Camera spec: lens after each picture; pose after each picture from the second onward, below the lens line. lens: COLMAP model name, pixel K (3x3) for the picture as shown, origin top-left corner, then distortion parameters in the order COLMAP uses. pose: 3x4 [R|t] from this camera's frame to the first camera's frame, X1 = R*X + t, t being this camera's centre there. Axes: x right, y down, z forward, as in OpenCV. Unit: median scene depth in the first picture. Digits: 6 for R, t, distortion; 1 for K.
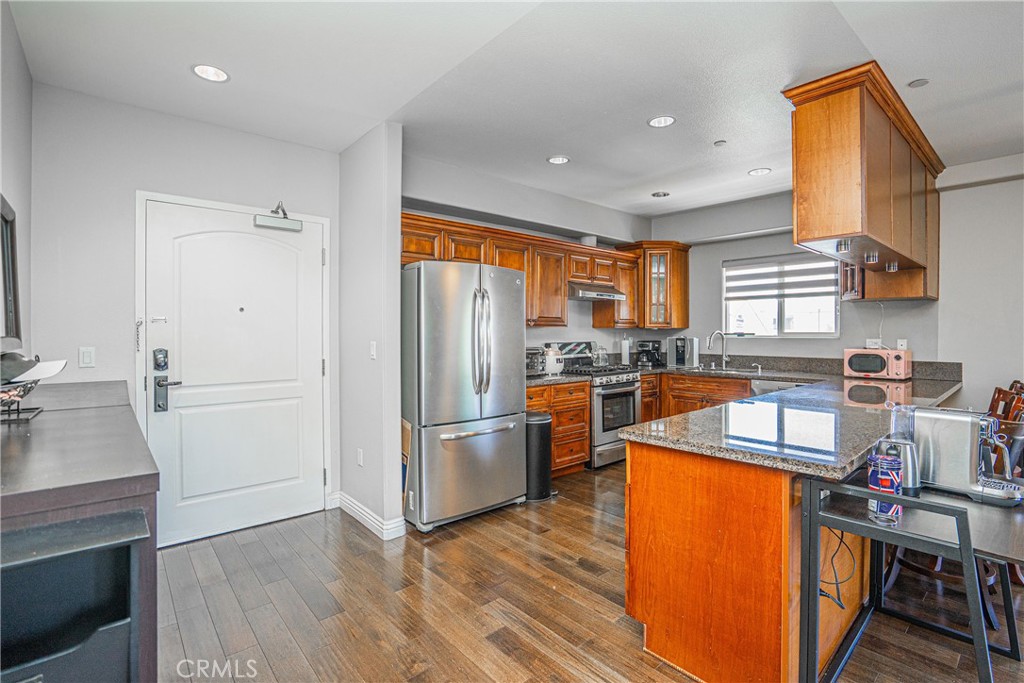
lens RADIAL K [[474.7, 0, 512.5], [0, 474.7, 346.9], [0, 0, 1]] dist [-0.061650, 0.021310]
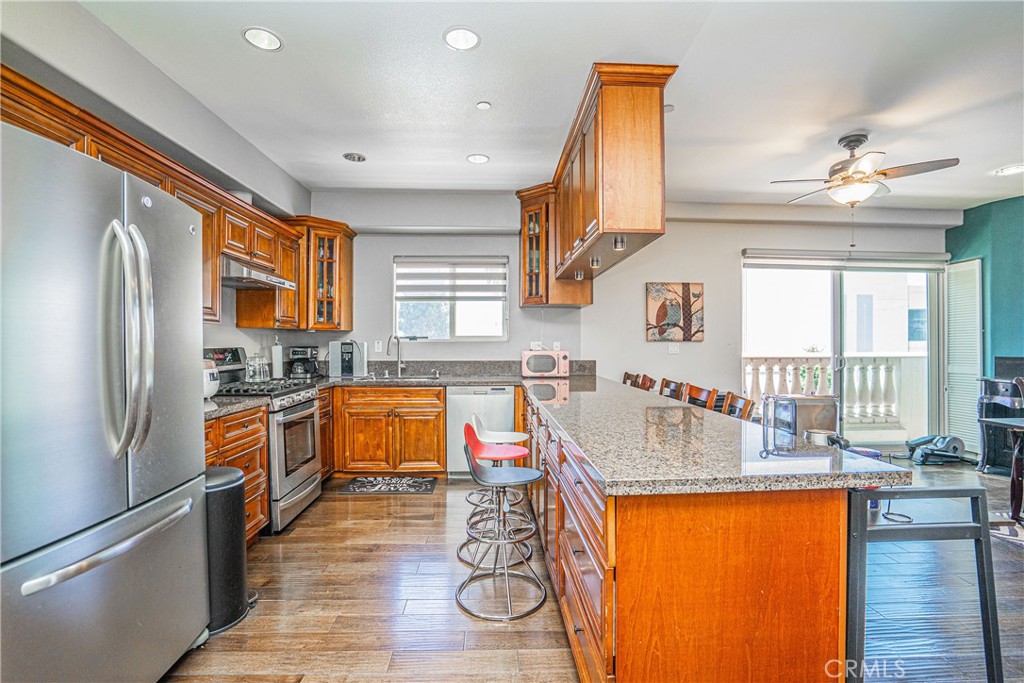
lens RADIAL K [[474.7, 0, 512.5], [0, 474.7, 346.9], [0, 0, 1]] dist [-0.061650, 0.021310]
pose [[0.625847, -0.006091, 0.779922, -0.131319], [0.023514, 0.999662, -0.011061, 0.006147], [-0.779592, 0.025262, 0.625778, 0.318278]]
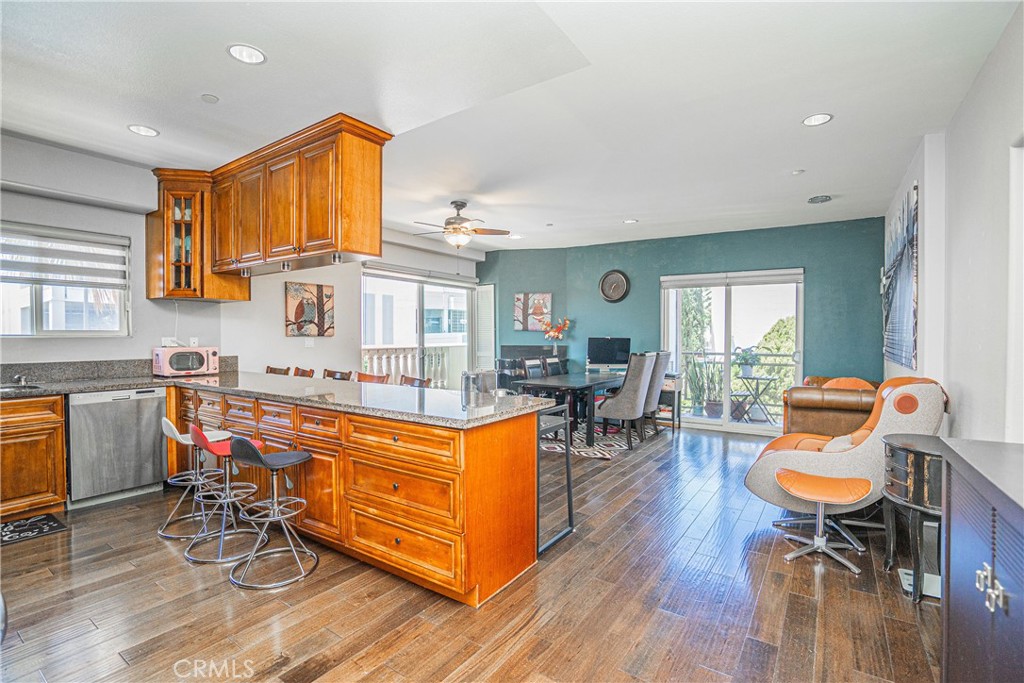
lens RADIAL K [[474.7, 0, 512.5], [0, 474.7, 346.9], [0, 0, 1]] dist [-0.061650, 0.021310]
pose [[-0.251199, -0.024659, 0.967621, -0.351918], [0.028651, 0.999048, 0.032898, -0.007819], [-0.967511, 0.035987, -0.250253, 0.507892]]
